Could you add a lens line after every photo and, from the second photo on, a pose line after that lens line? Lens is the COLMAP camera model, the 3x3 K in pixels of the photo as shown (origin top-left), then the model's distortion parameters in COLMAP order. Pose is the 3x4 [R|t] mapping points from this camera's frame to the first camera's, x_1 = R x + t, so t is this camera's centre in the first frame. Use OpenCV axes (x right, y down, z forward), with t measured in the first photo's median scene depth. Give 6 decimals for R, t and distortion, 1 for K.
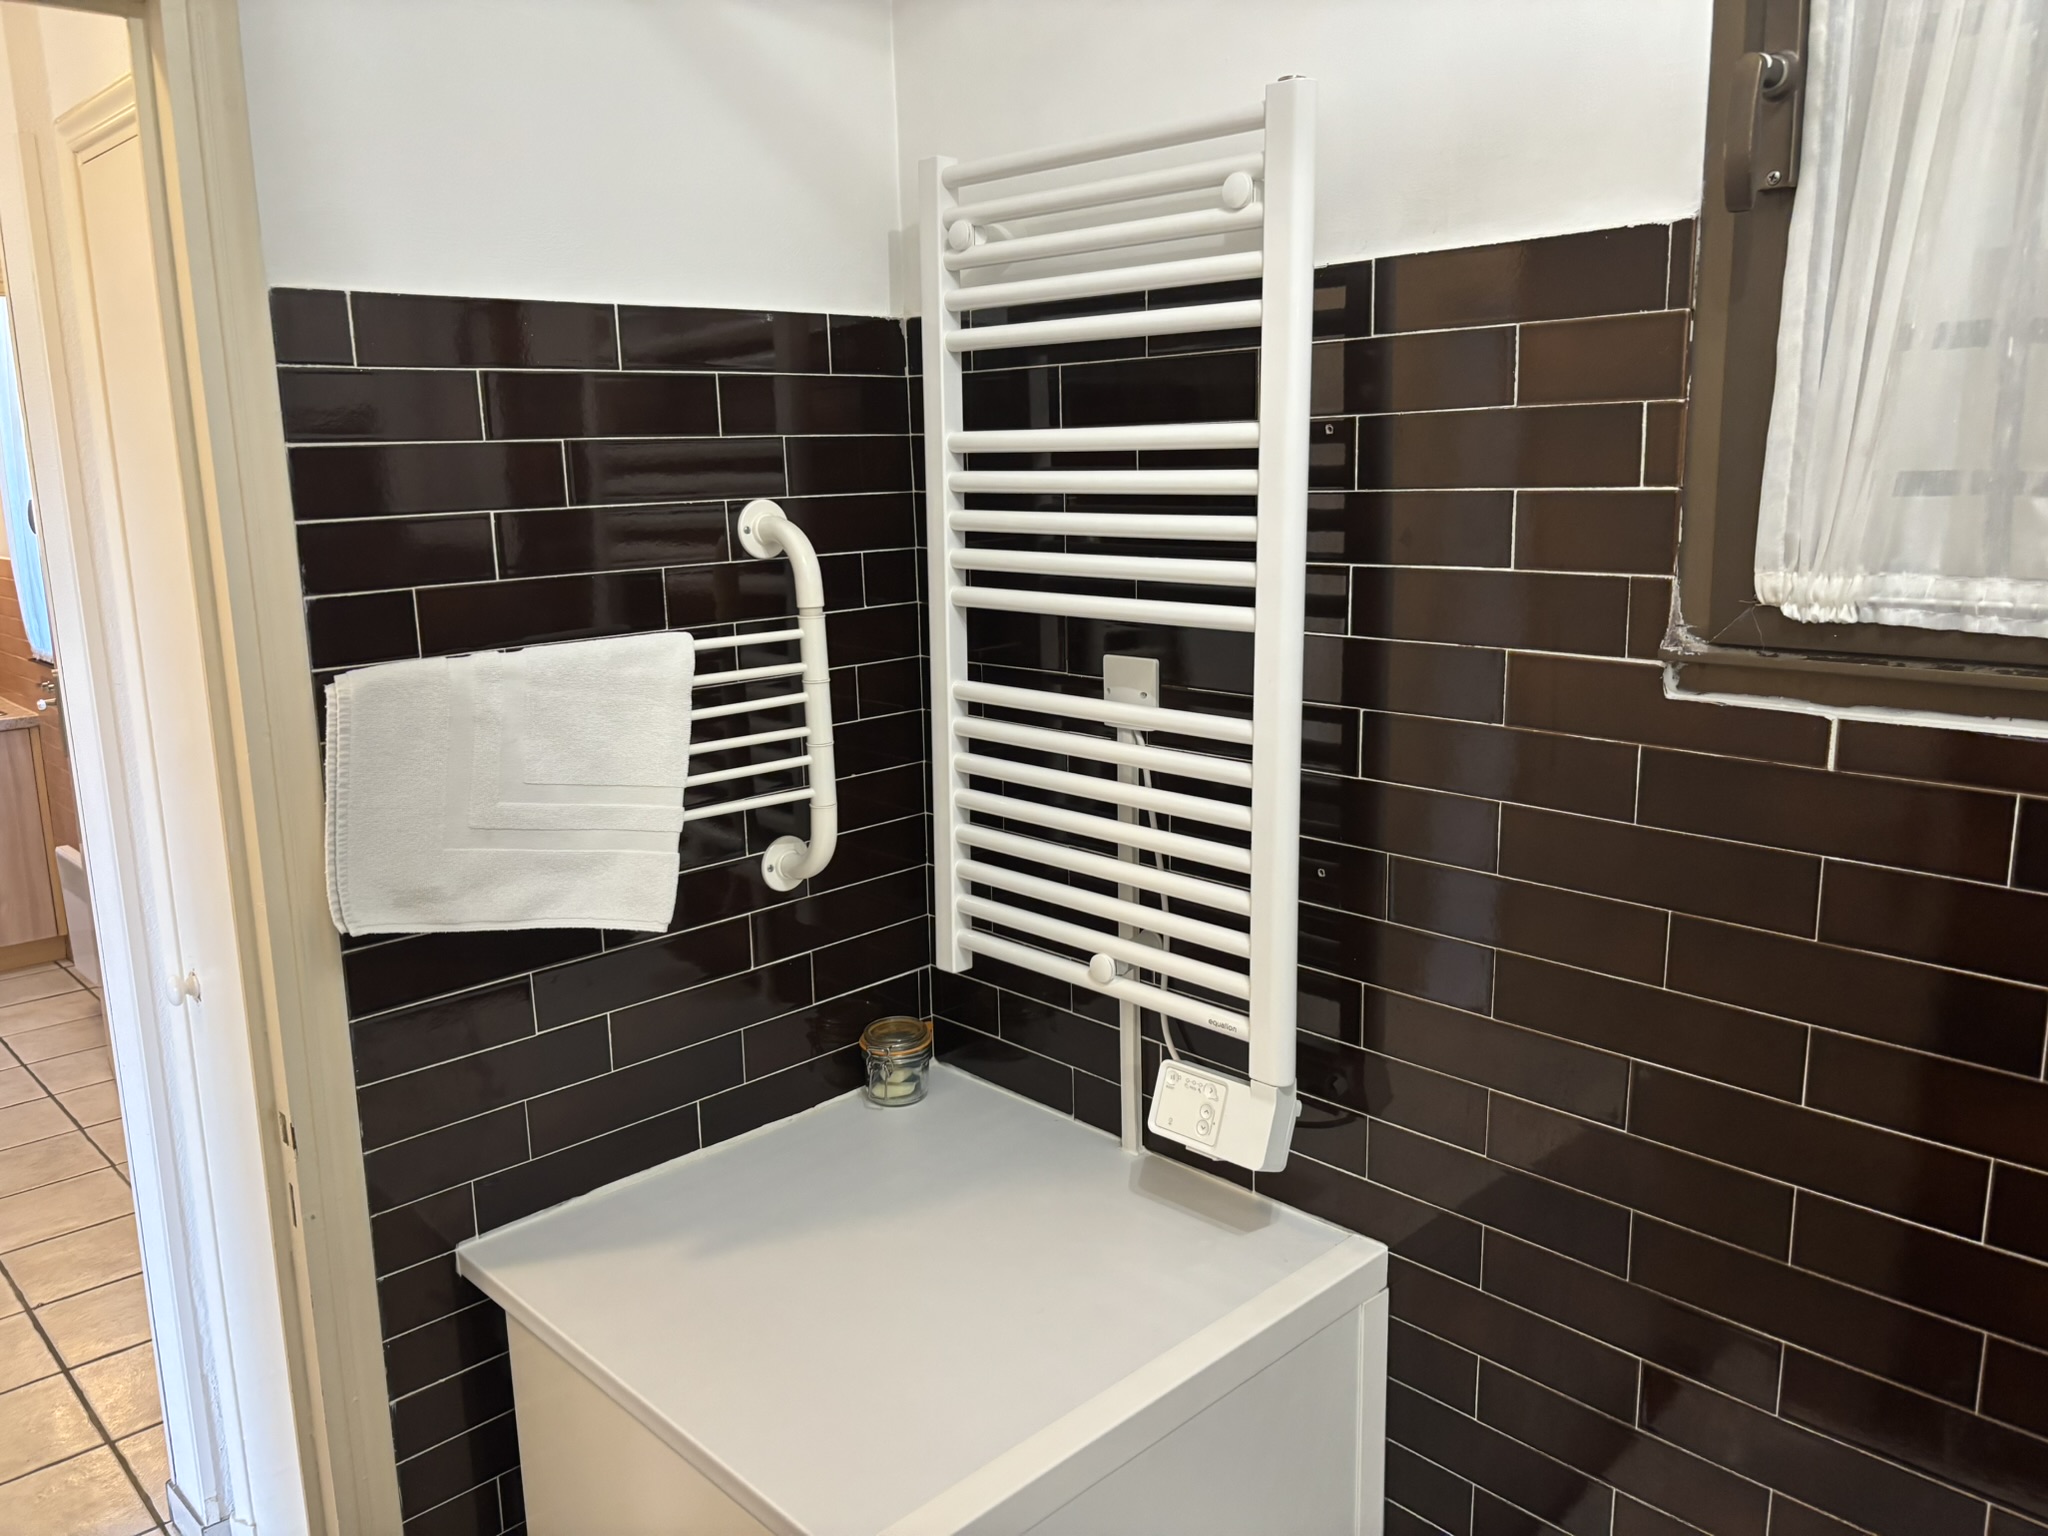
lens RADIAL K [[1543.1, 0, 1024.0], [0, 1543.1, 768.0], [0, 0, 1]] dist [0.031813, -0.030473]
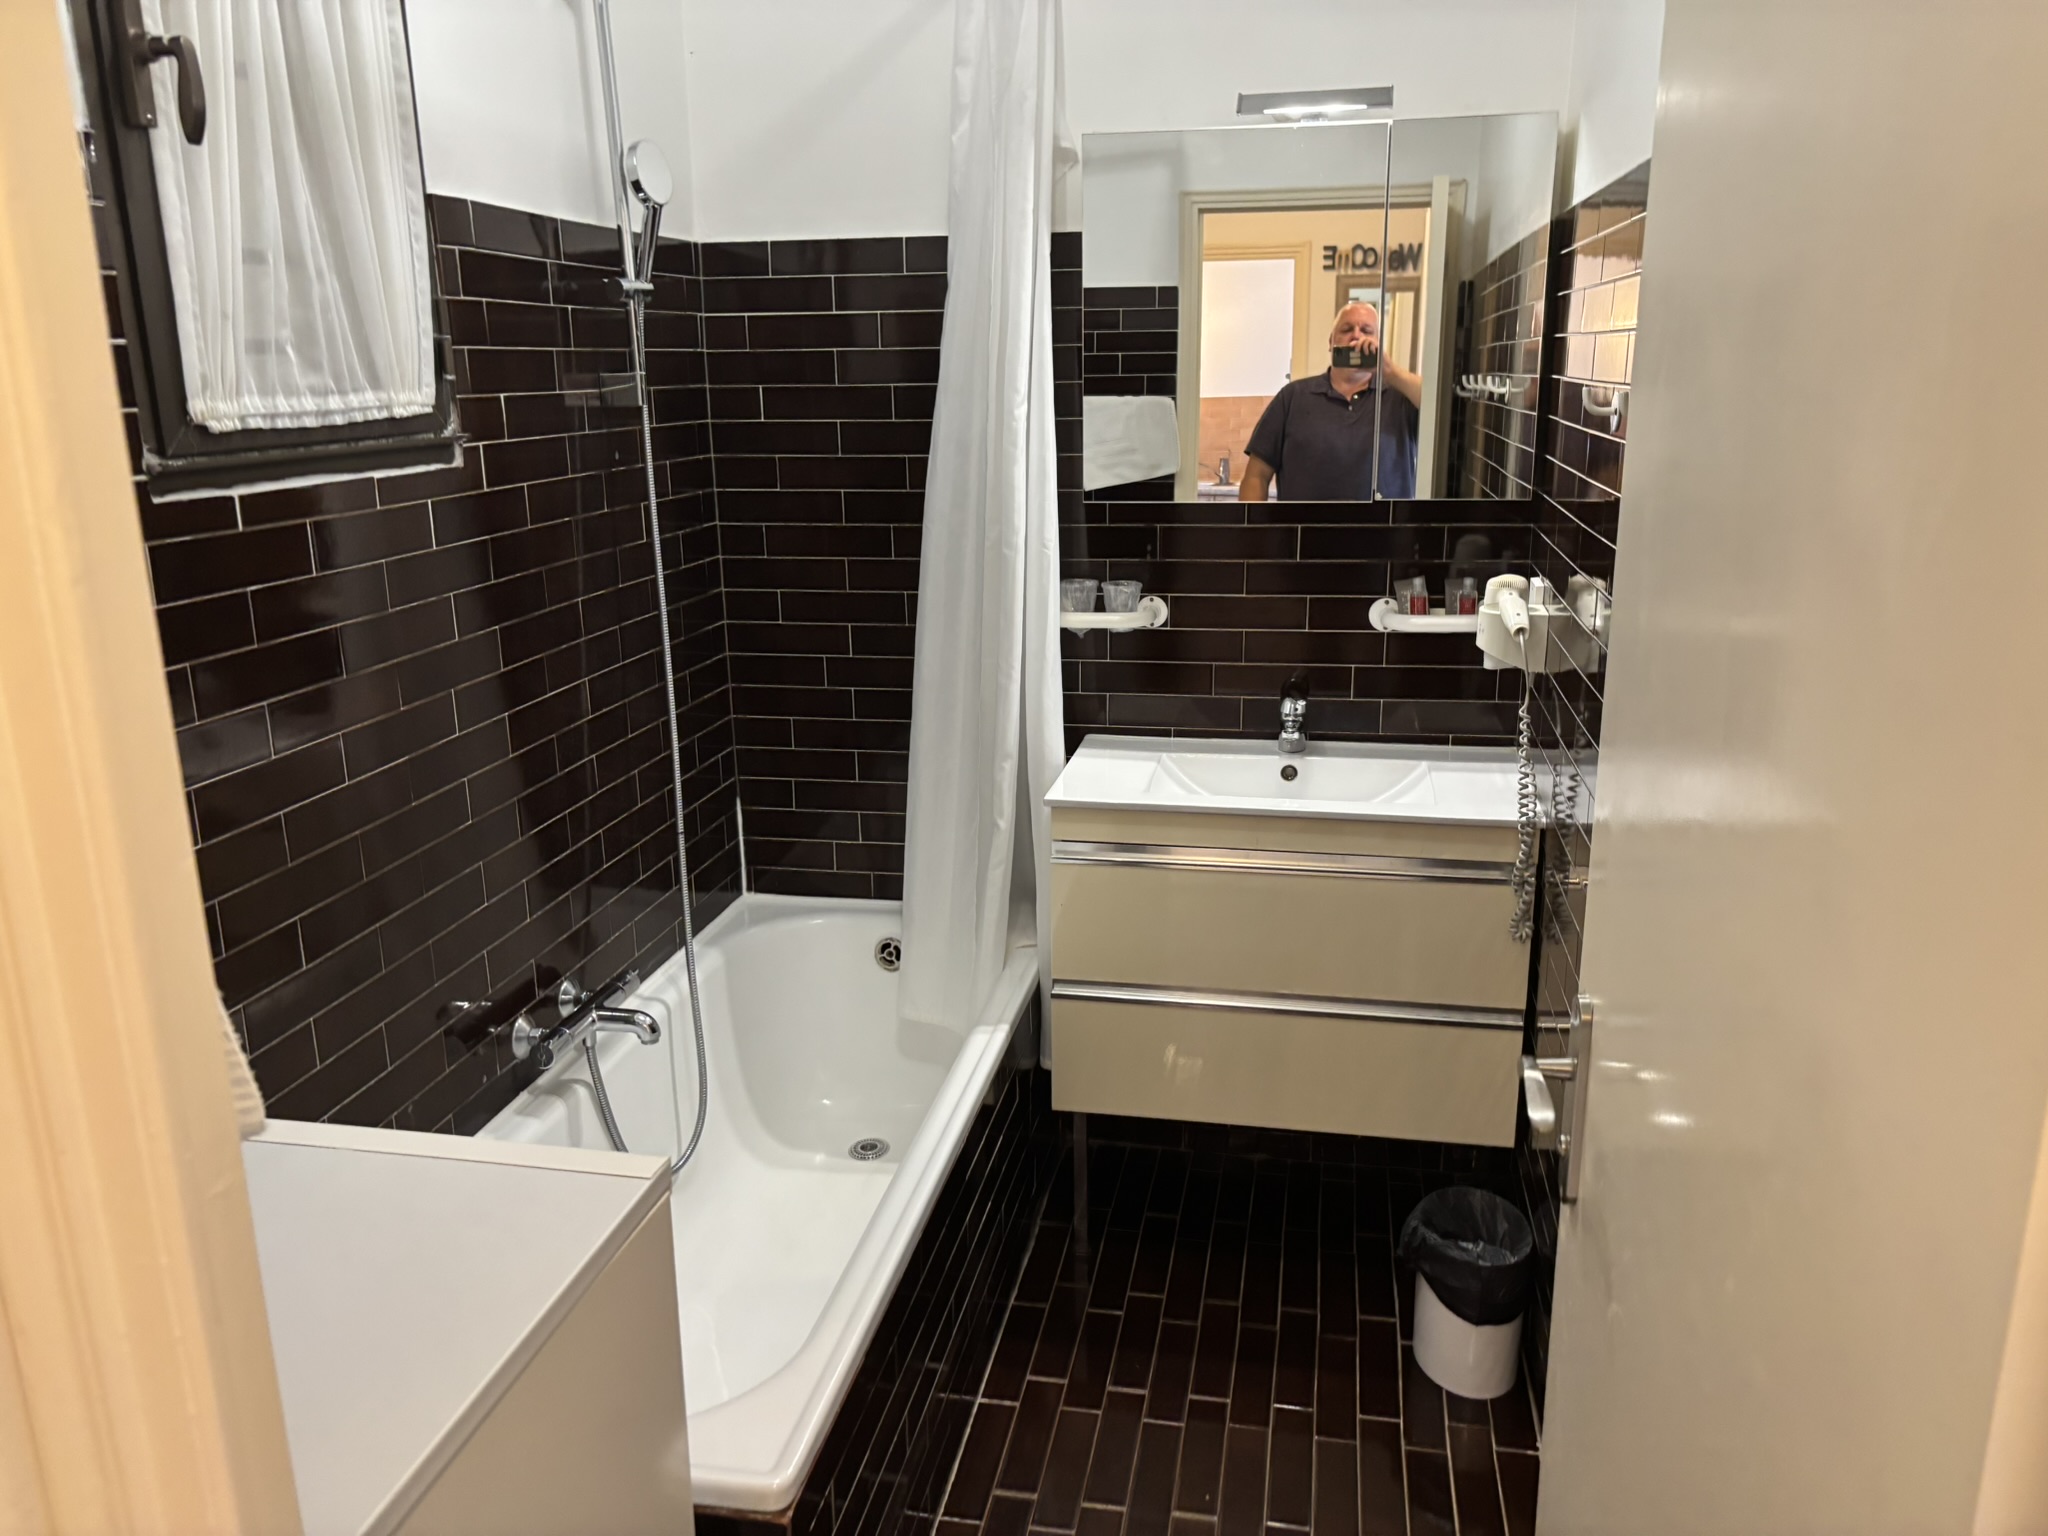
lens RADIAL K [[1519.8, 0, 1024.0], [0, 1519.8, 768.0], [0, 0, 1]] dist [0.128090, -0.205397]
pose [[-0.574288, -0.214926, 0.789937, -1.188062], [0.146127, 0.922514, 0.357233, -0.218838], [-0.805506, 0.320586, -0.498382, 1.247727]]
